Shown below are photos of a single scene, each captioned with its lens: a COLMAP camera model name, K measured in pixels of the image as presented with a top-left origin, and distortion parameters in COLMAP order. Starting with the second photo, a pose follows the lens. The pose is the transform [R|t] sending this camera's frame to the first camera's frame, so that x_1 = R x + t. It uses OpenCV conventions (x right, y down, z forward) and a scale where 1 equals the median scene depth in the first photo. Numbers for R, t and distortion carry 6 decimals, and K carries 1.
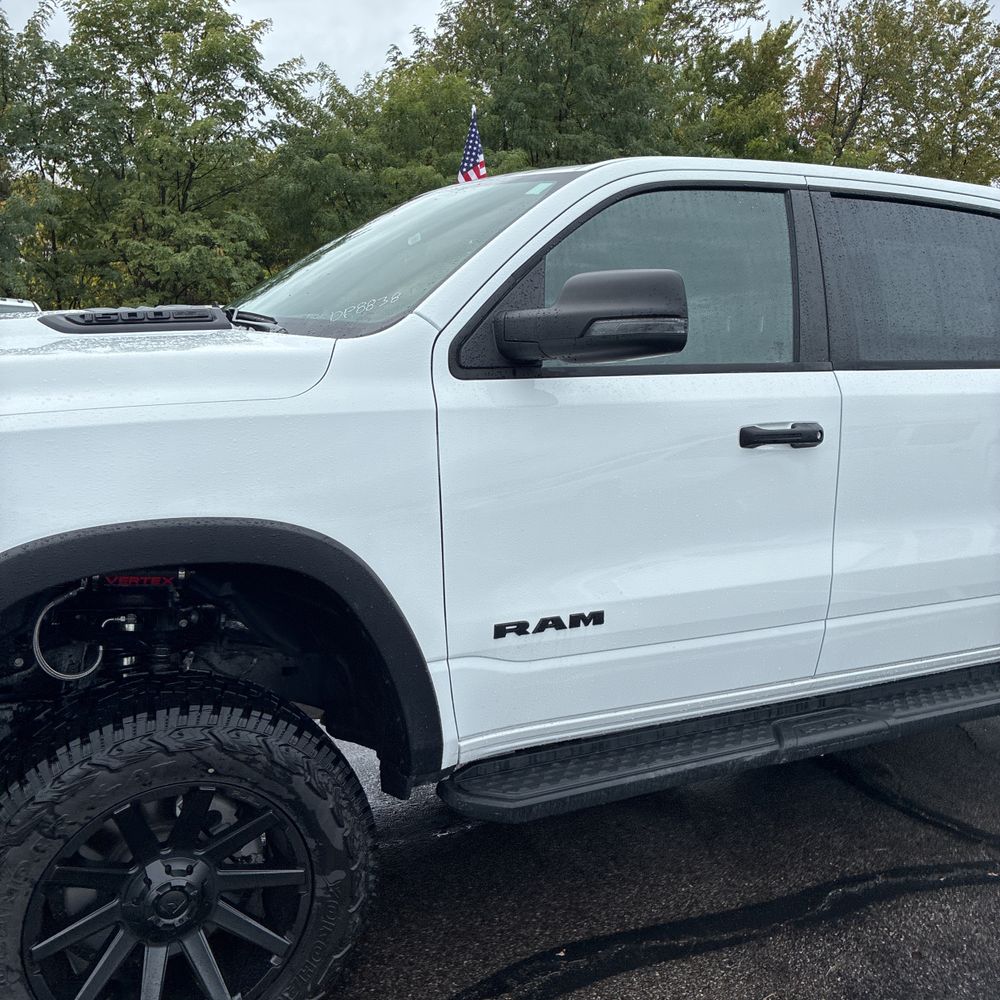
lens RADIAL K [[1016.2, 0, 491.7], [0, 1016.2, 510.5], [0, 0, 1]] dist [0.024802, 0.000000]
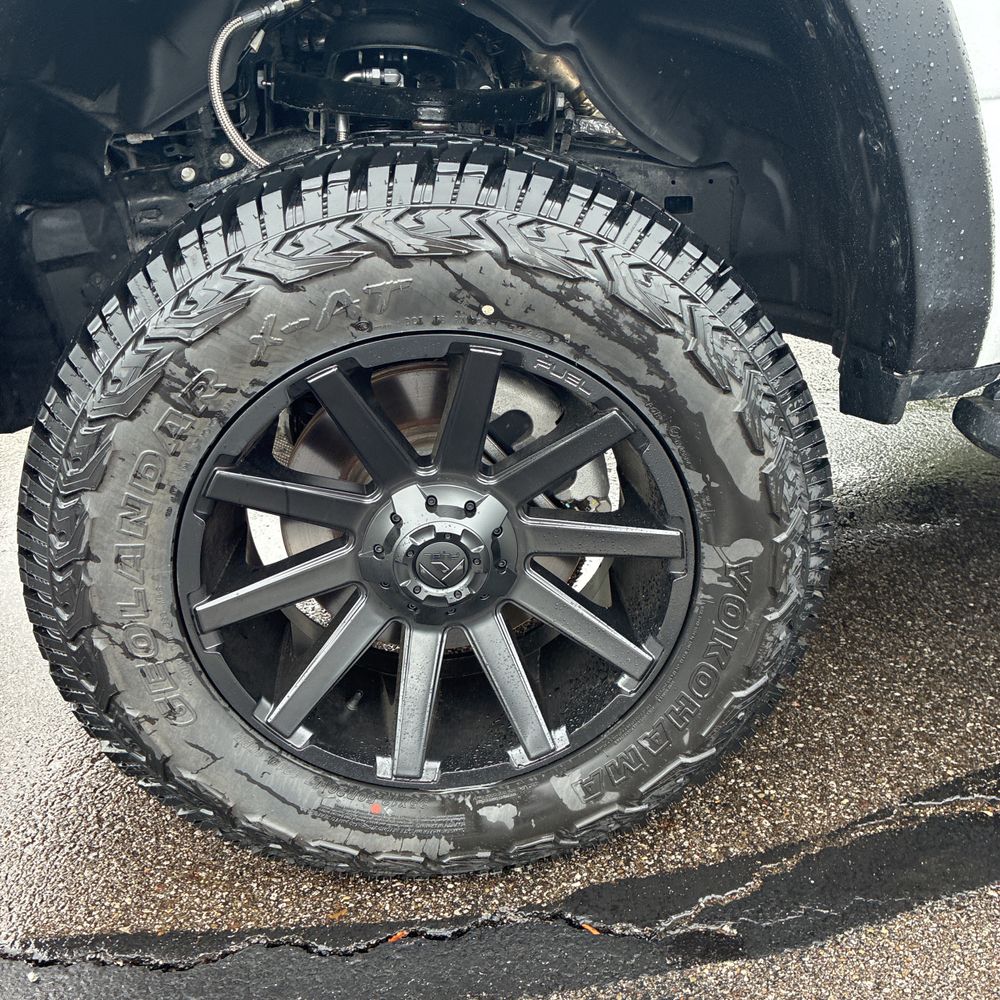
lens RADIAL K [[1016.2, 0, 509.7], [0, 1016.2, 505.3], [0, 0, 1]] dist [0.024802, 0.000000]
pose [[0.924425, 0.083956, -0.372008, -0.072958], [0.020365, 0.963208, 0.267986, 0.197126], [0.380820, -0.255308, 0.888703, 0.506799]]
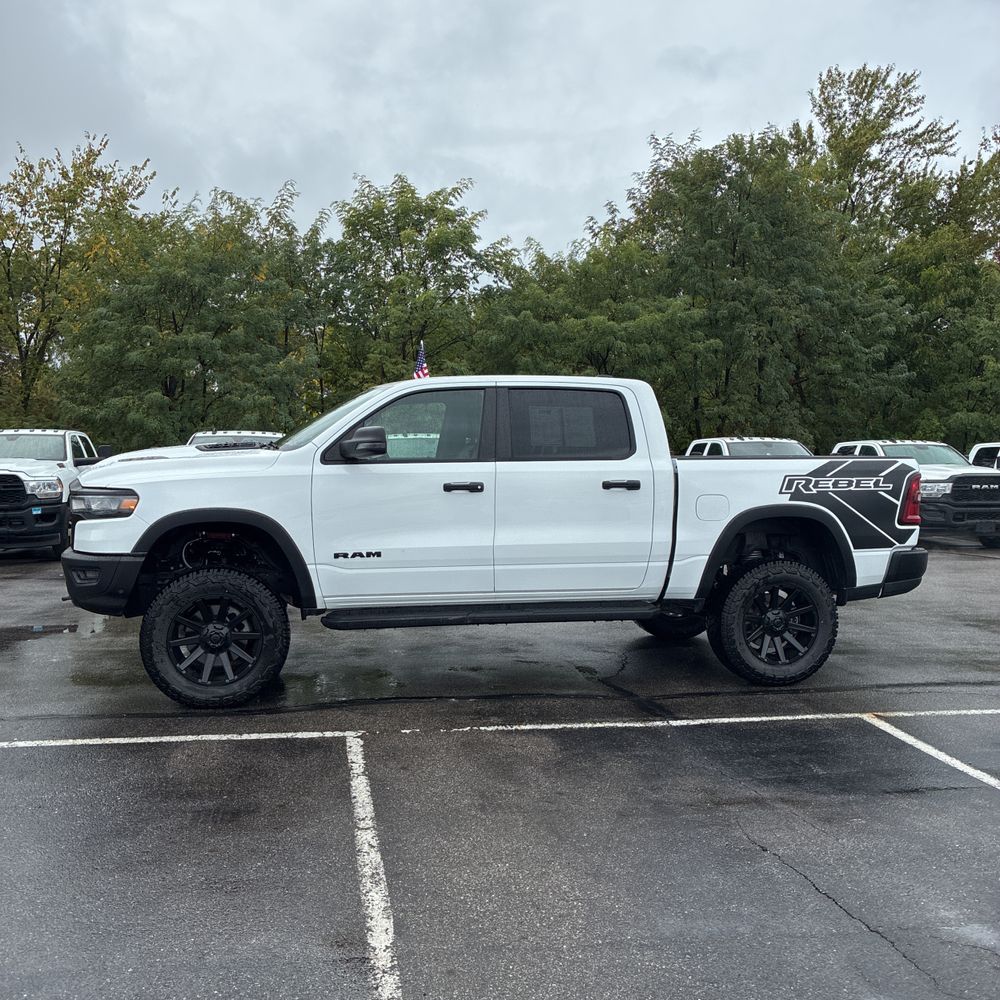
lens RADIAL K [[1016.2, 0, 495.5], [0, 1016.2, 503.4], [0, 0, 1]] dist [0.024802, 0.000000]
pose [[0.964942, -0.004548, -0.262425, 1.197523], [-0.027267, 0.992702, -0.117466, 0.302437], [0.261044, 0.120504, 0.957776, -1.604273]]
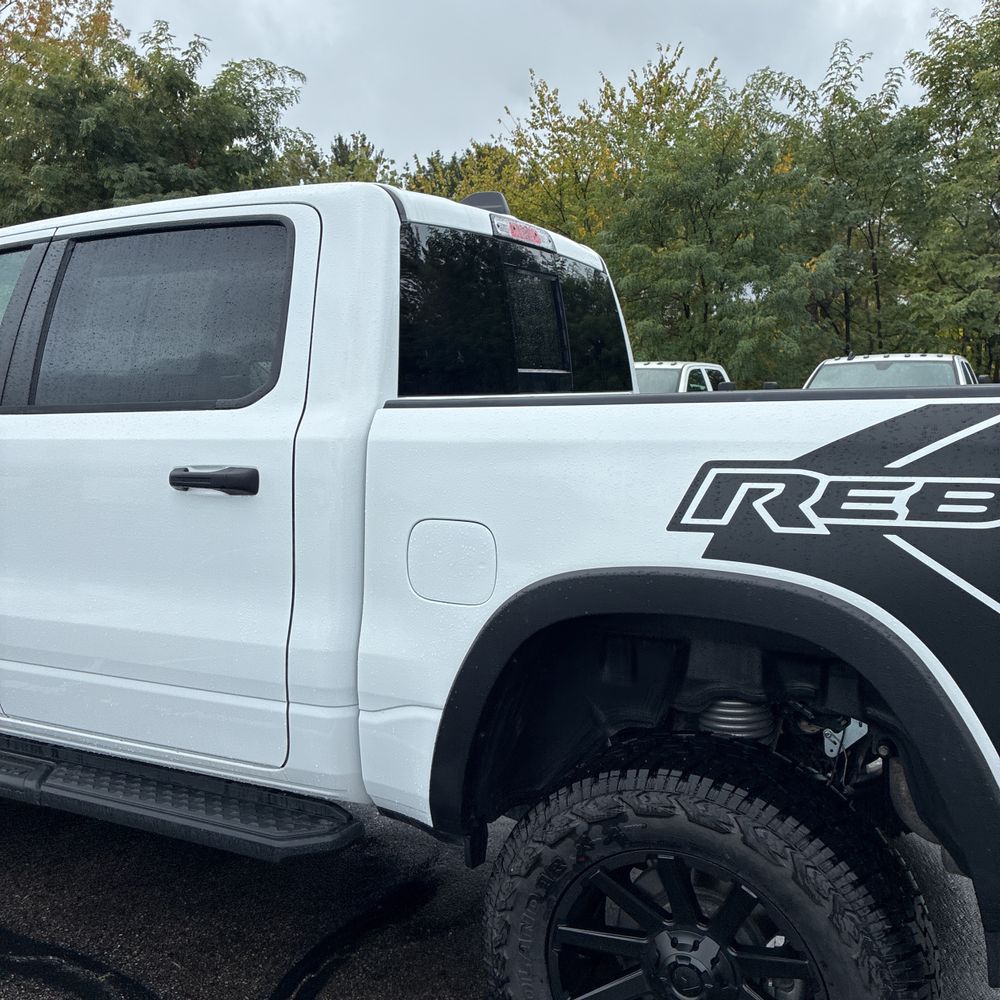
lens RADIAL K [[1016.2, 0, 494.1], [0, 1016.2, 498.1], [0, 0, 1]] dist [0.024802, 0.000000]
pose [[0.579446, 0.053884, -0.813228, 1.826285], [-0.107349, 0.994165, -0.010617, -0.121074], [0.807910, 0.093451, 0.581849, 1.010287]]
